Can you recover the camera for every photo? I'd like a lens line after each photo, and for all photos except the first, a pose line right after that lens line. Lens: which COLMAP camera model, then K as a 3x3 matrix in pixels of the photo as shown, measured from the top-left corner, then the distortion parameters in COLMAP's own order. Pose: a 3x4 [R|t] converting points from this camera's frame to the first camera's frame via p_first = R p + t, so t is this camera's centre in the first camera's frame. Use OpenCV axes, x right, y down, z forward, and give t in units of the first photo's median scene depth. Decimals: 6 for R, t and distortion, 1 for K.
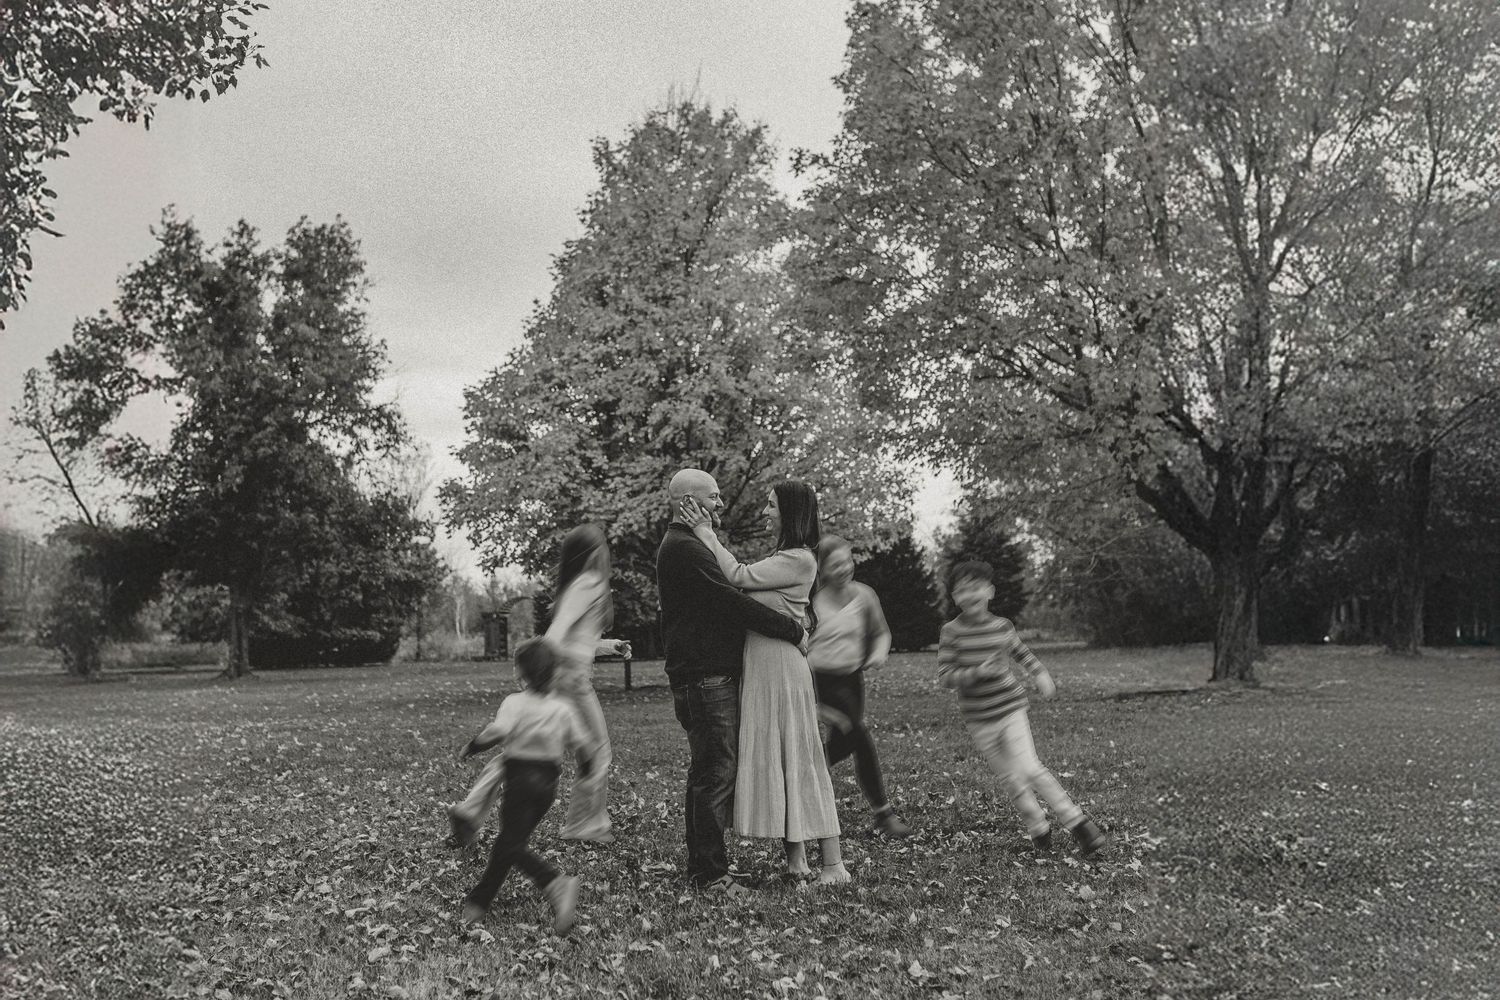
lens RADIAL K [[1459.9, 0, 663.2], [0, 1459.9, 411.8], [0, 0, 1]] dist [-0.012145, -0.002535]
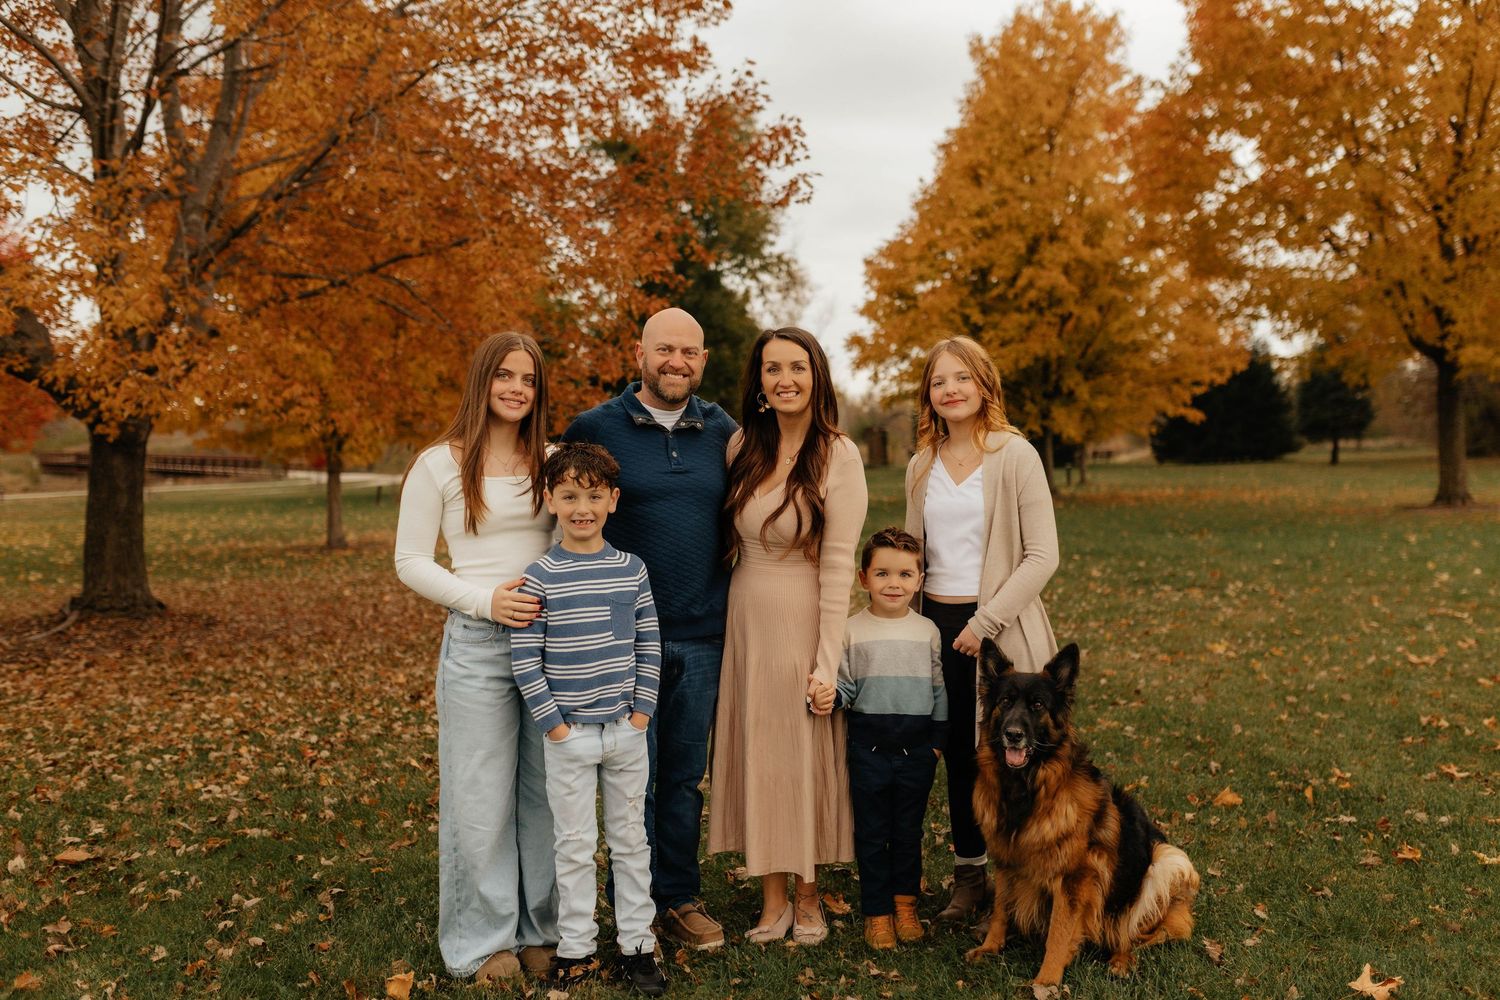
lens RADIAL K [[1440.8, 0, 750.0], [0, 1440.8, 500.0], [0, 0, 1]] dist [-0.007079, -0.008097]
pose [[0.981680, 0.003858, -0.190497, 0.000912], [0.033013, 0.981229, 0.189997, -0.046492], [0.187654, -0.192805, 0.963126, -0.211272]]
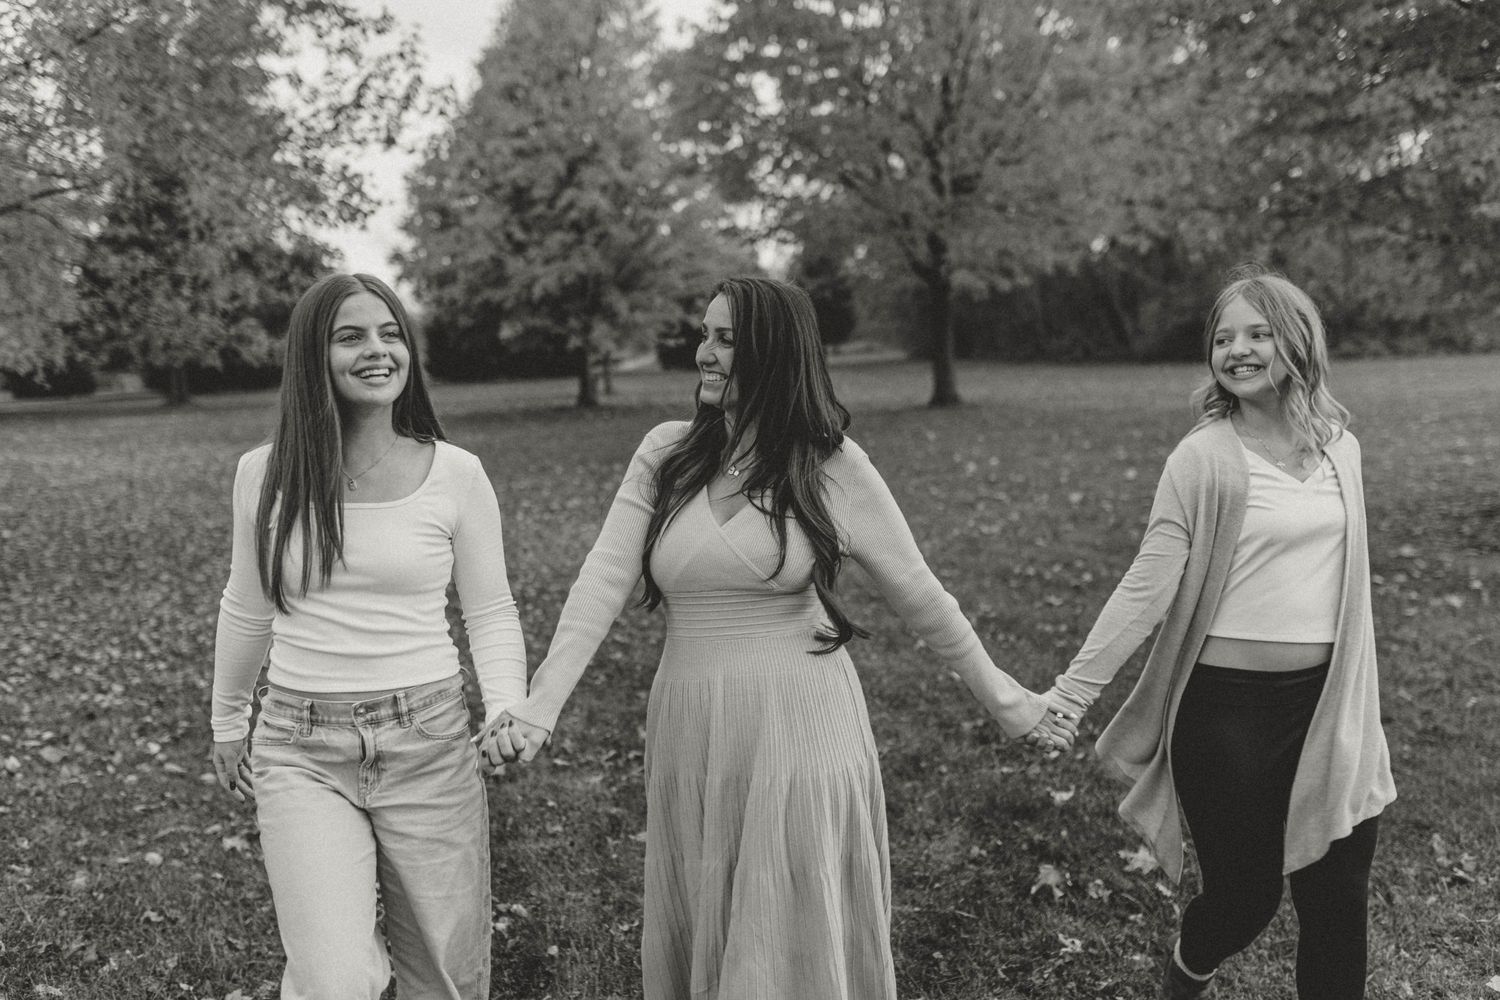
lens RADIAL K [[1456.9, 0, 750.0], [0, 1456.9, 500.0], [0, 0, 1]] dist [0.009442, 0.001591]
pose [[0.987194, -0.034862, 0.155668, -0.045418], [-0.006393, 0.966399, 0.256968, -0.063580], [-0.159396, -0.254673, 0.953800, -0.273935]]
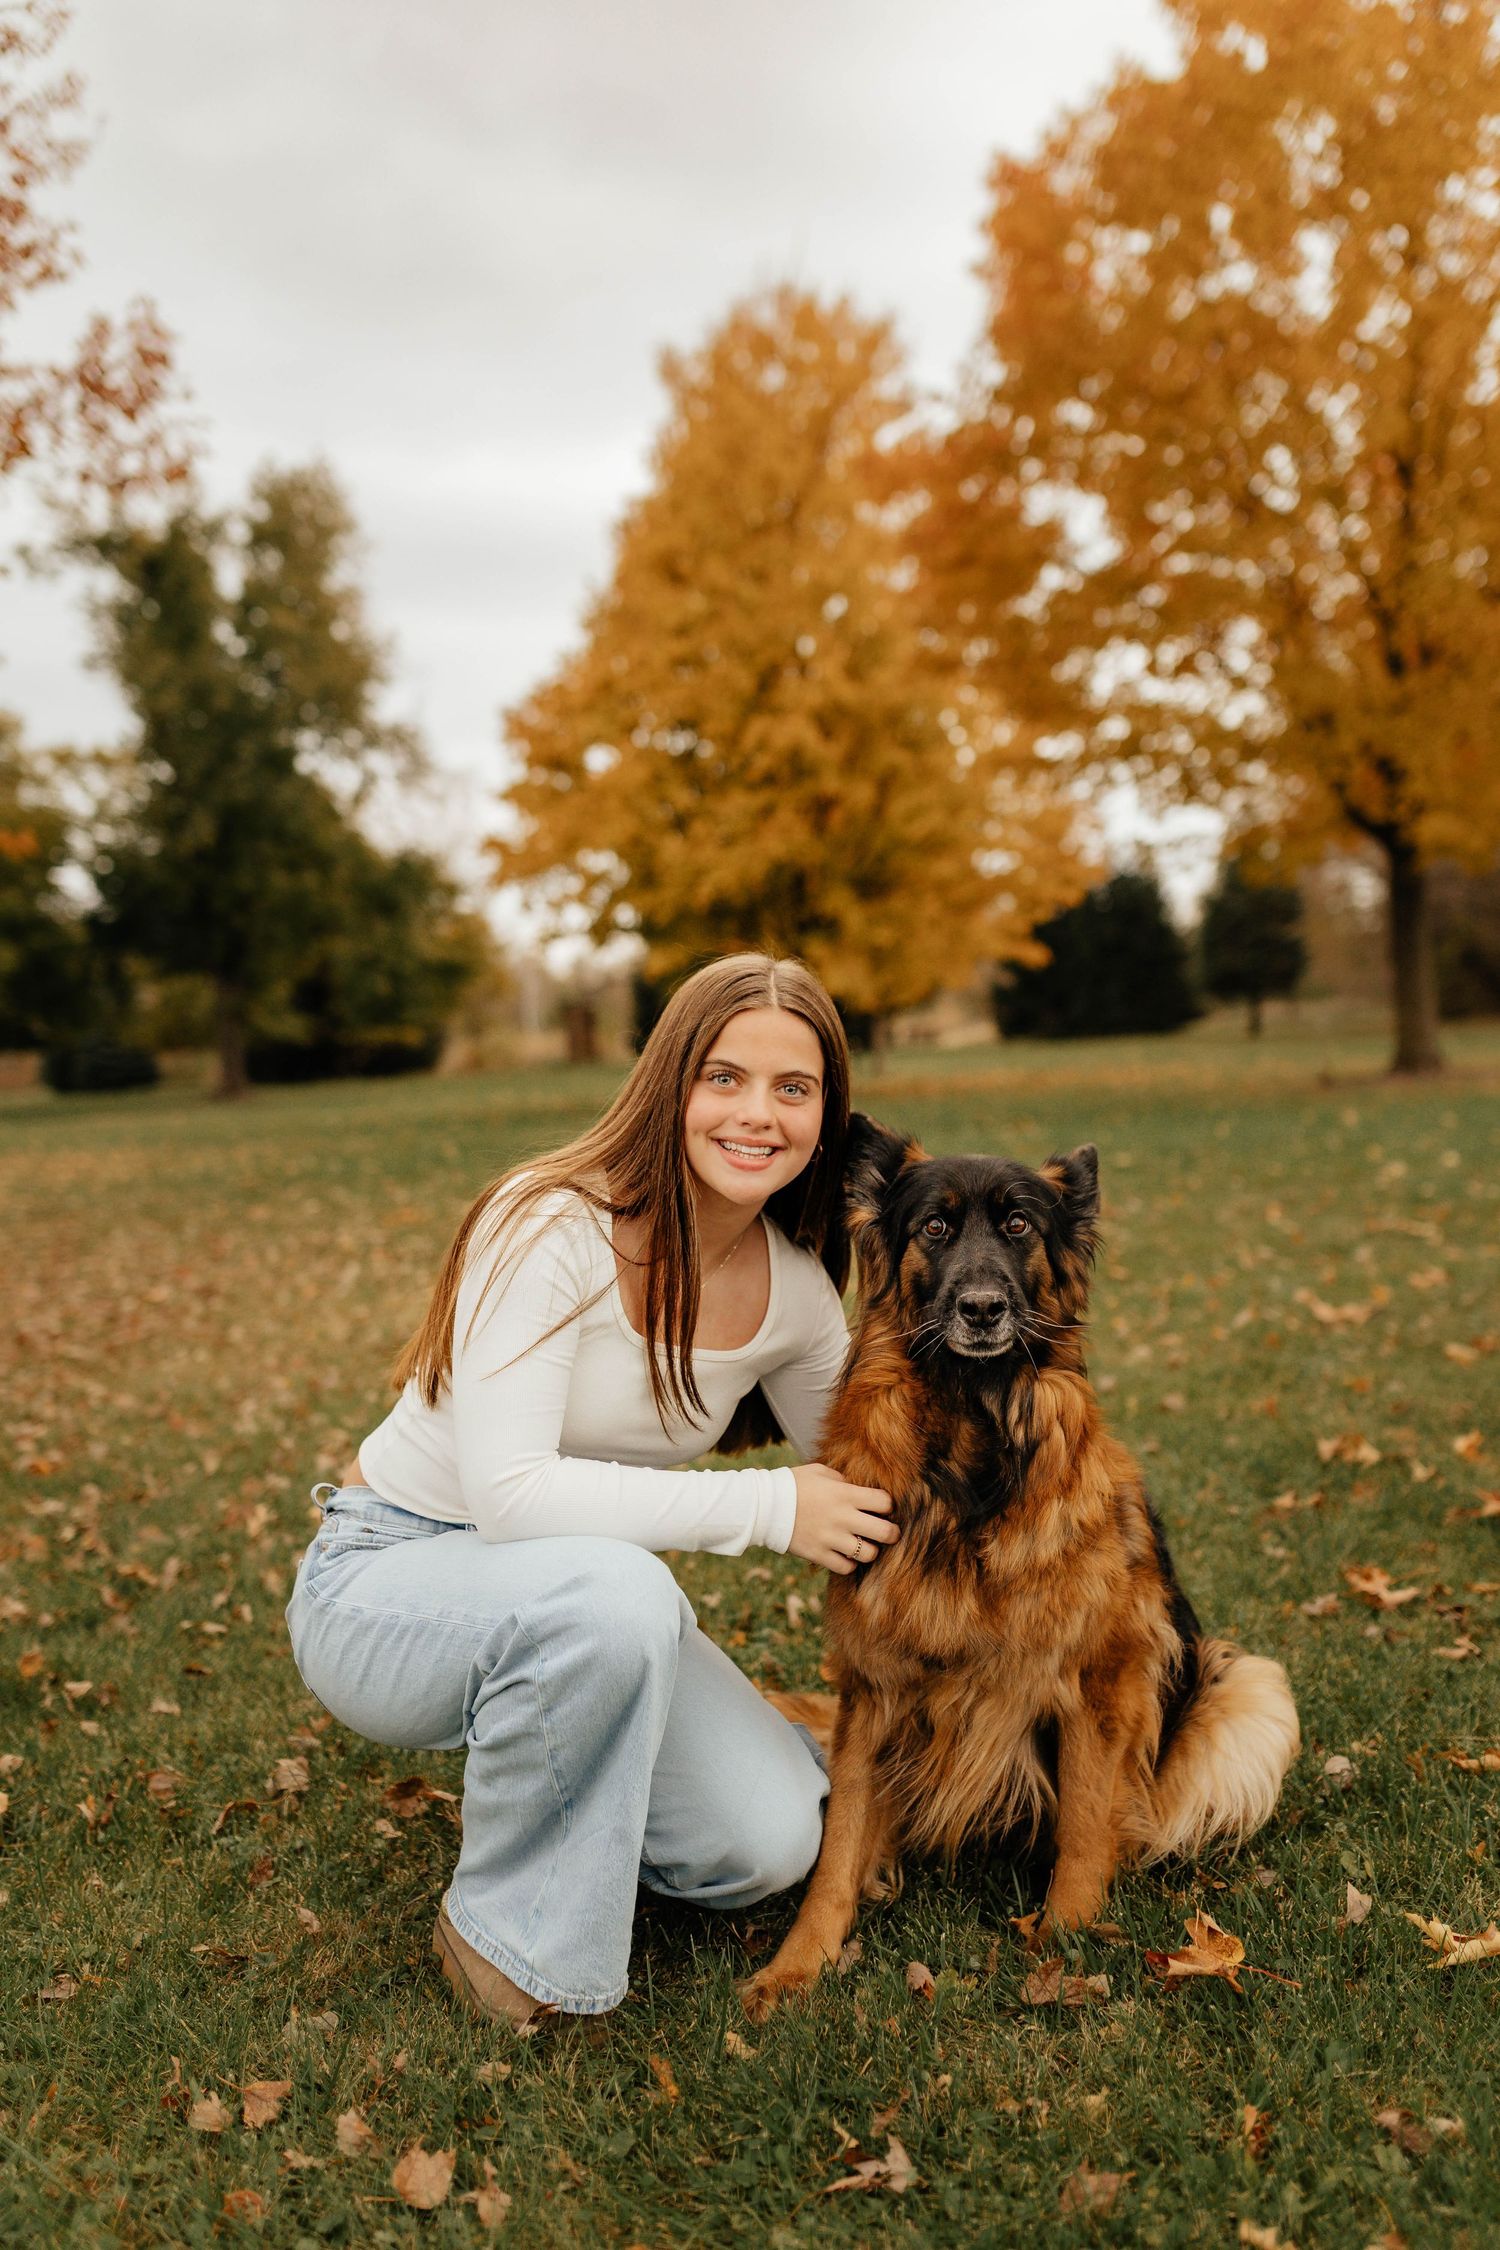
lens RADIAL K [[2161.2, 0, 750.0], [0, 2161.2, 1125.0], [0, 0, 1]] dist [-0.007079, -0.008097]
pose [[0.998692, -0.030217, -0.041249, 0.029764], [0.037750, 0.979837, 0.196198, -0.017896], [0.034489, -0.197498, 0.979696, -0.121043]]
